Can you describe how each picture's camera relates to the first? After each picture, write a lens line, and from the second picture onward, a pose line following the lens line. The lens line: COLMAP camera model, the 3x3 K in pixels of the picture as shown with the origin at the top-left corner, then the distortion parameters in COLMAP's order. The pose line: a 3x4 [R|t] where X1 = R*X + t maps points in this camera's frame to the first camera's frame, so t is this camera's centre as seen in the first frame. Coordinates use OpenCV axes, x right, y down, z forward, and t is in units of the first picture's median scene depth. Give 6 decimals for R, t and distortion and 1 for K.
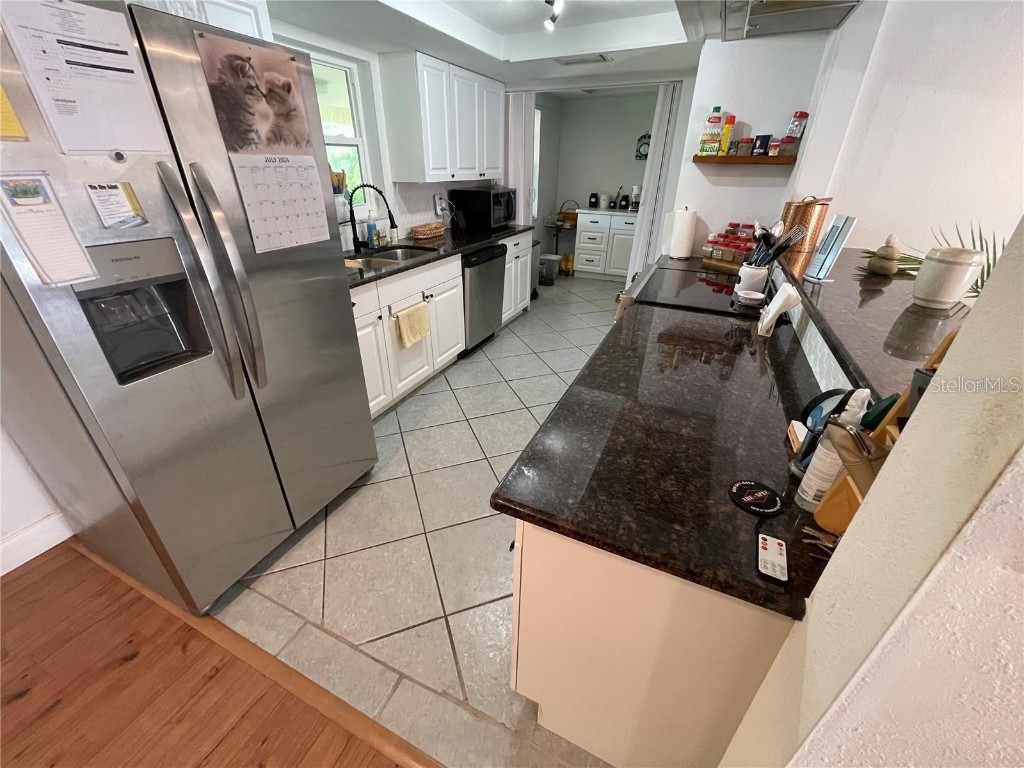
lens RADIAL K [[412.4, 0, 509.0], [0, 412.4, 383.6], [0, 0, 1]] dist [-0.001205, -0.000333]
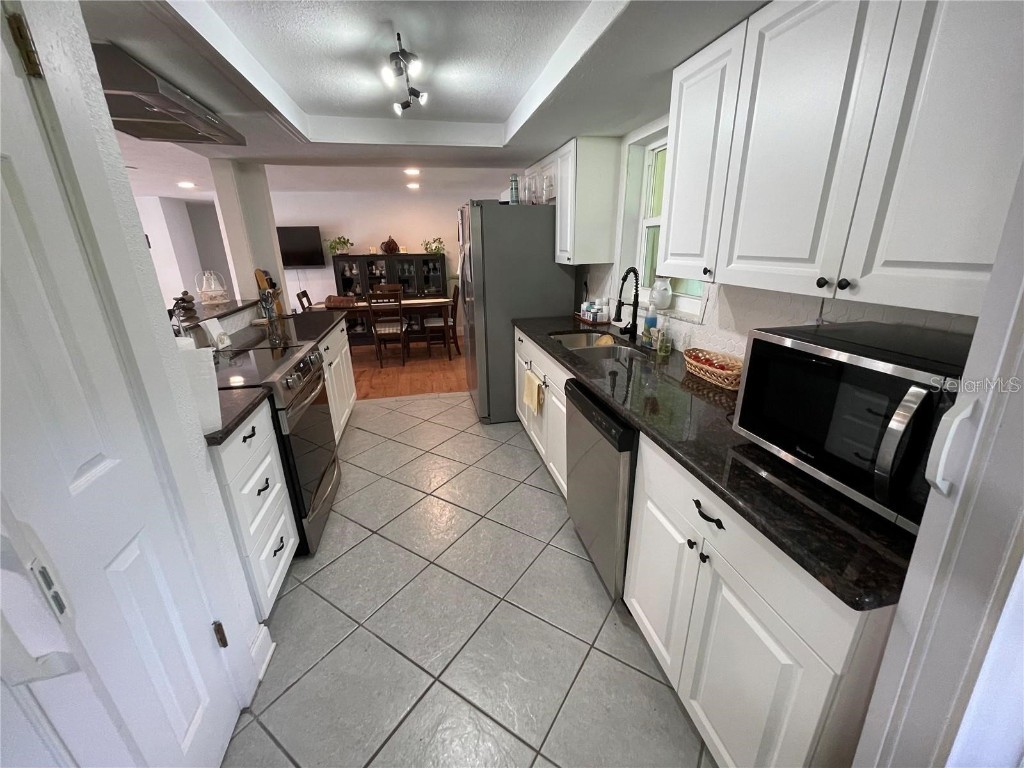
lens RADIAL K [[412.4, 0, 514.3], [0, 412.4, 381.4], [0, 0, 1]] dist [-0.001205, -0.000333]
pose [[-0.794834, 0.199637, -0.573048, 0.223608], [-0.282247, 0.714348, 0.640347, -0.471800], [0.537193, 0.670710, -0.511441, 0.878381]]
